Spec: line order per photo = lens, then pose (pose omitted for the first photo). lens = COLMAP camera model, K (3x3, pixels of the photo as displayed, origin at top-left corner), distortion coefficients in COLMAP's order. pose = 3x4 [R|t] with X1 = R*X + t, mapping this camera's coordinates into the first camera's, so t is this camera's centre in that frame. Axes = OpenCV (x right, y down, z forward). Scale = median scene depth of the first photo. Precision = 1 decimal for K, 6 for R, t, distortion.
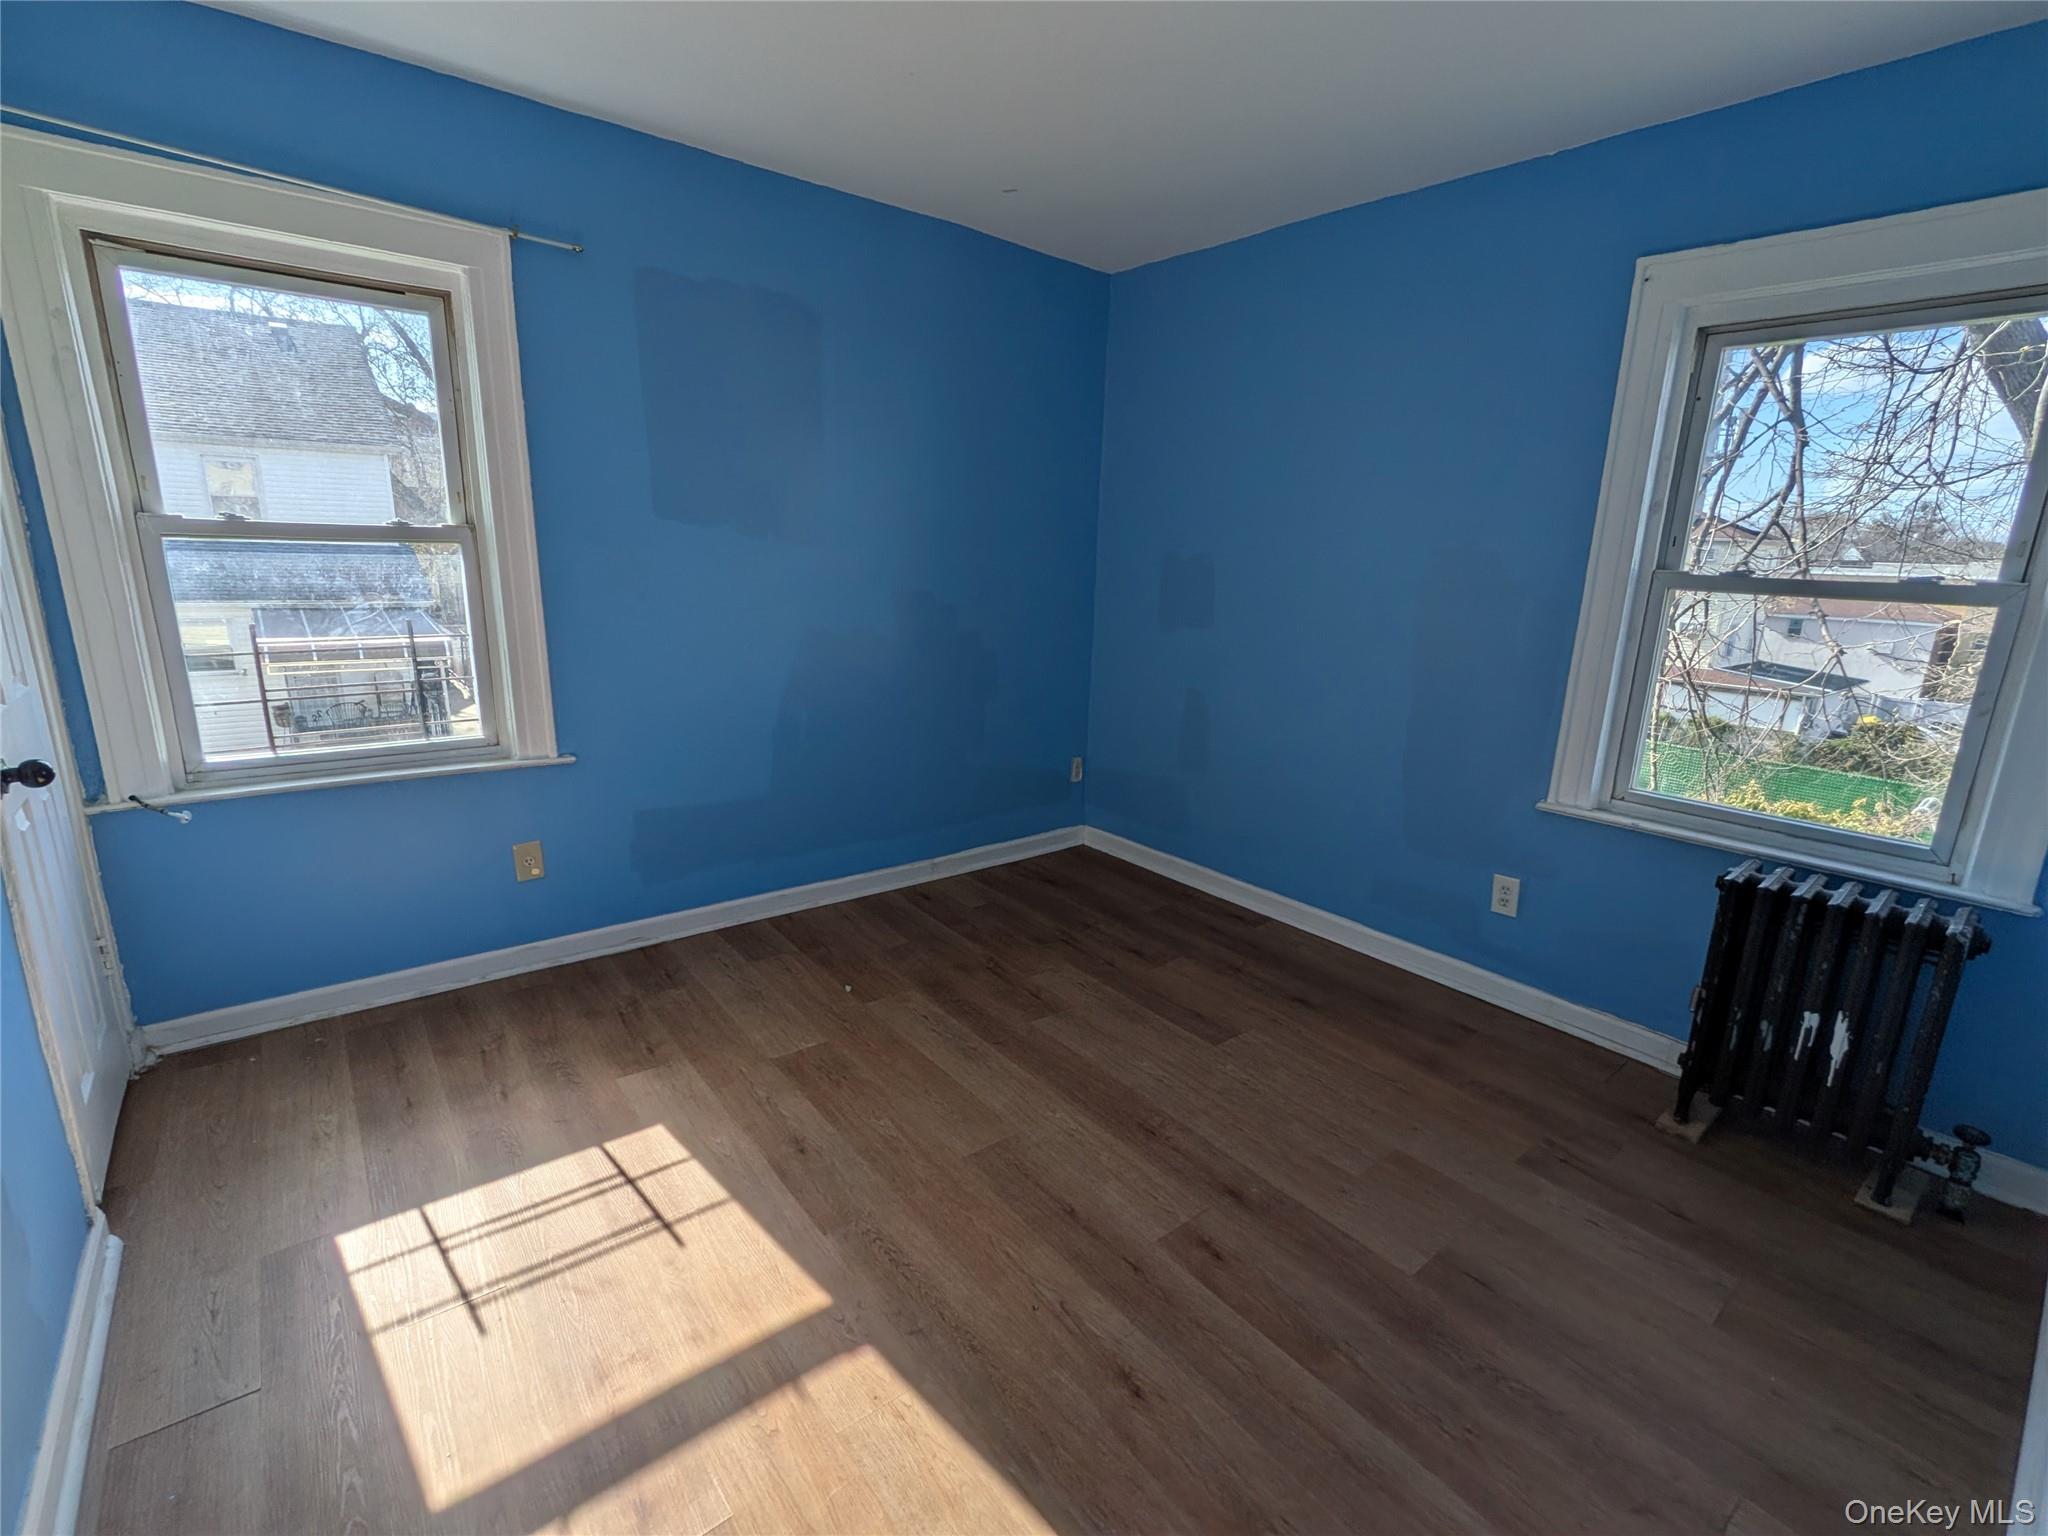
lens RADIAL K [[923.6, 0, 1024.0], [0, 923.6, 768.0], [0, 0, 1]] dist [0.001799, 0.000261]
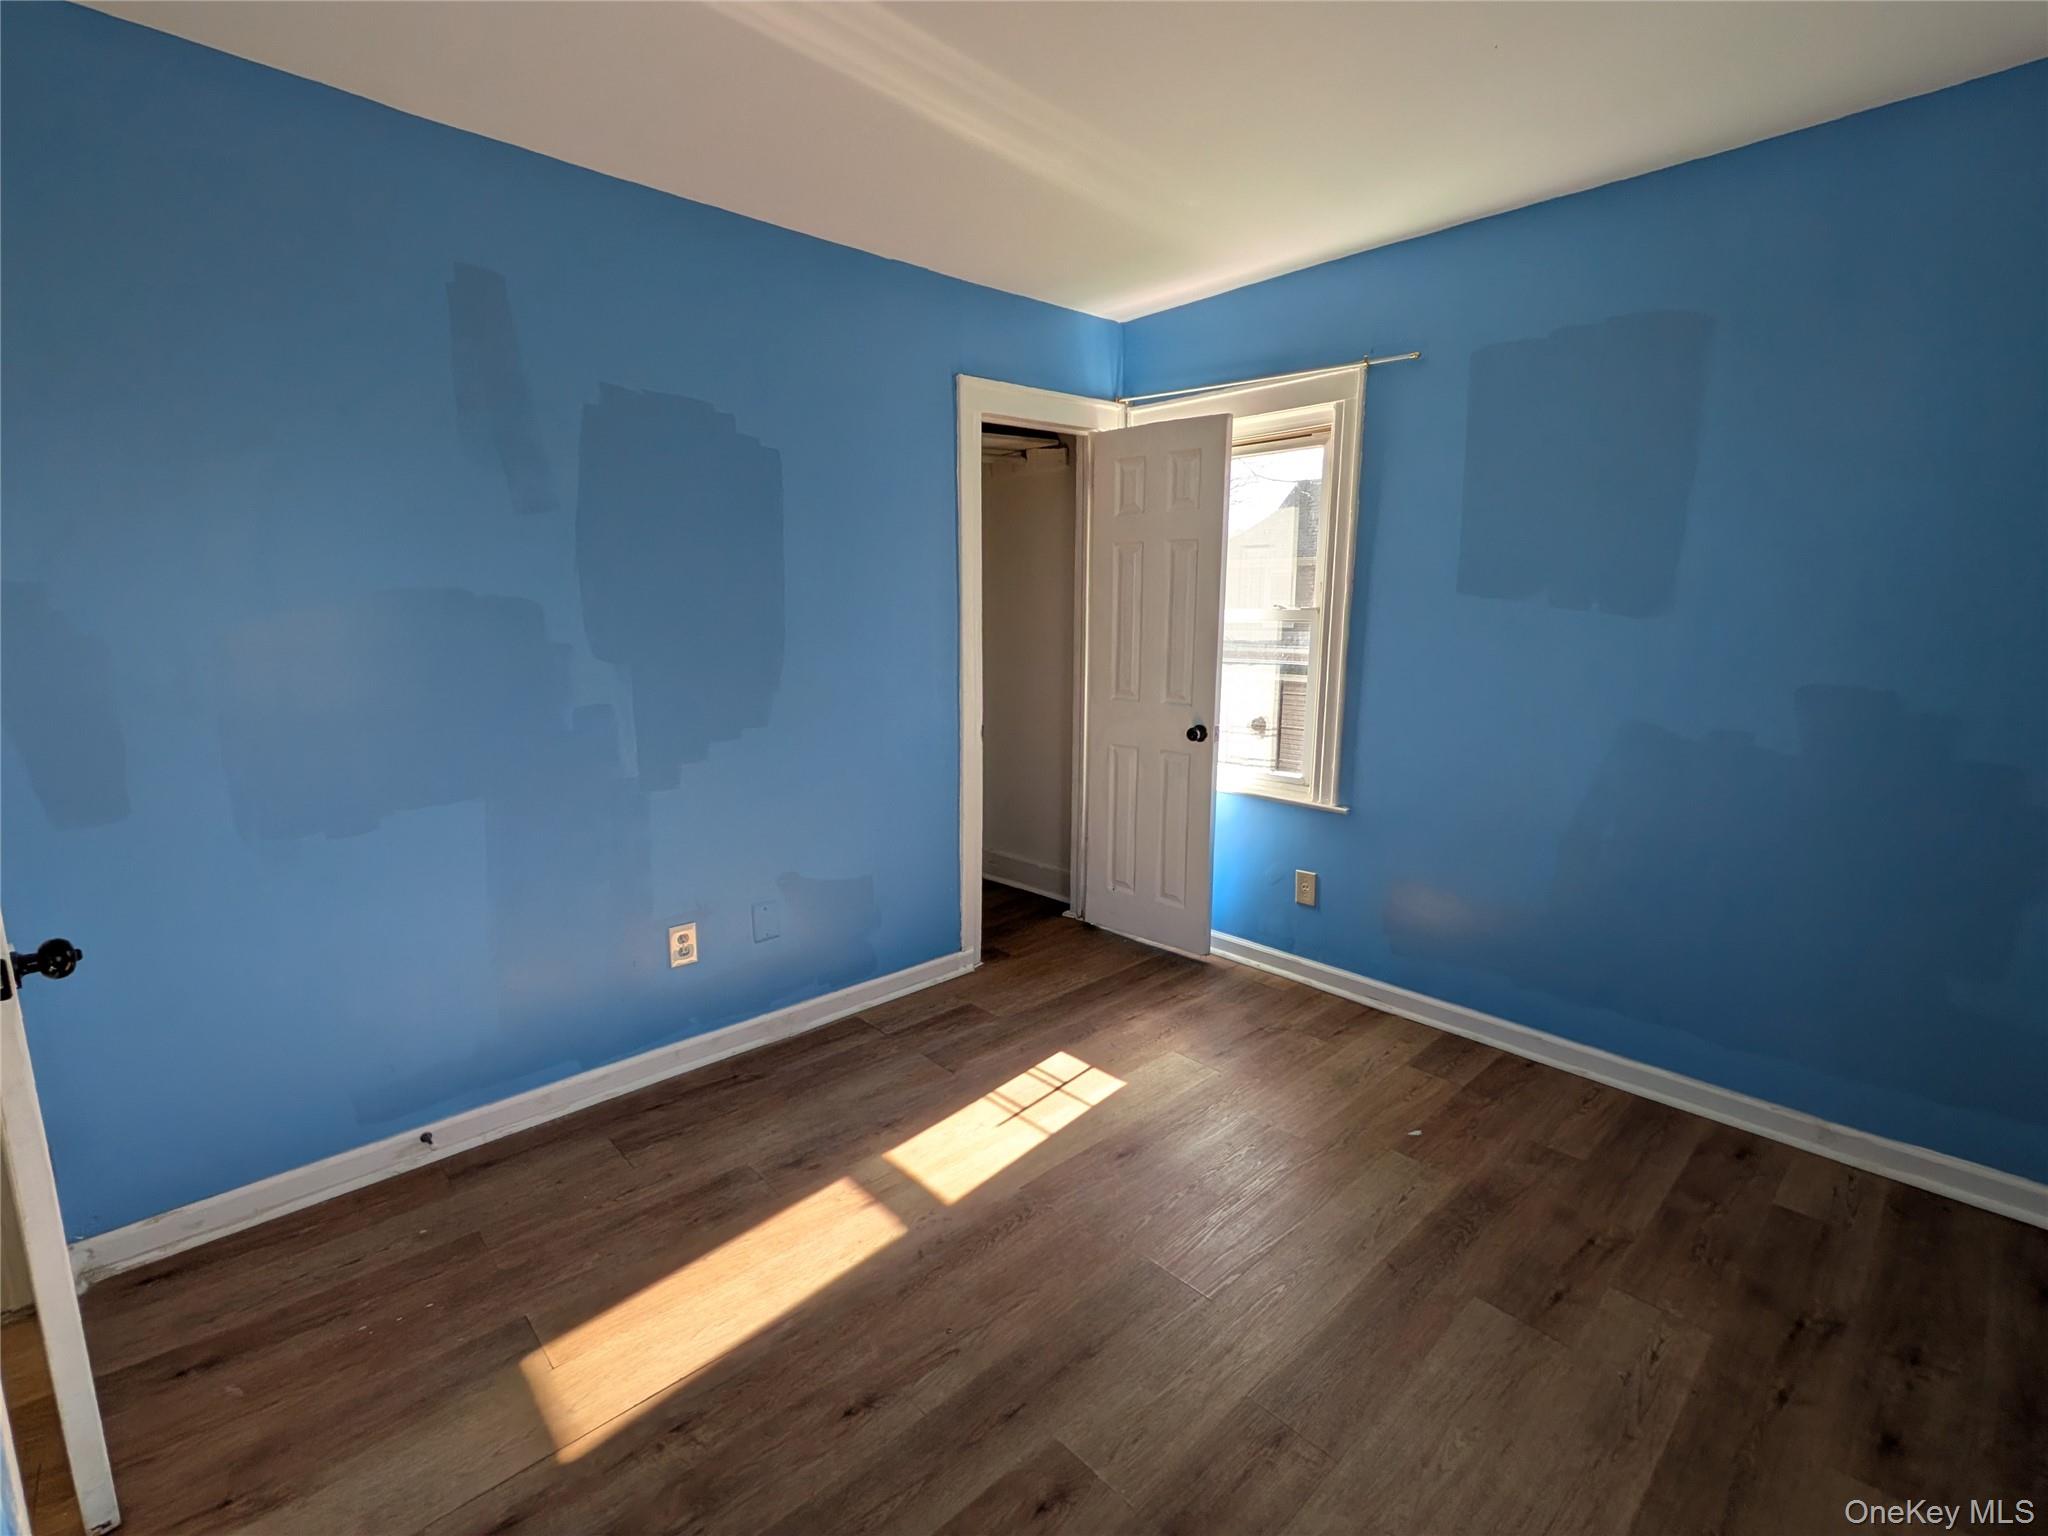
lens RADIAL K [[923.6, 0, 1024.0], [0, 923.6, 768.0], [0, 0, 1]] dist [0.001799, 0.000261]
pose [[0.081298, 0.137800, -0.987118, 0.544531], [-0.234560, 0.965225, 0.115426, -0.091634], [0.968696, 0.222155, 0.110793, 0.474219]]
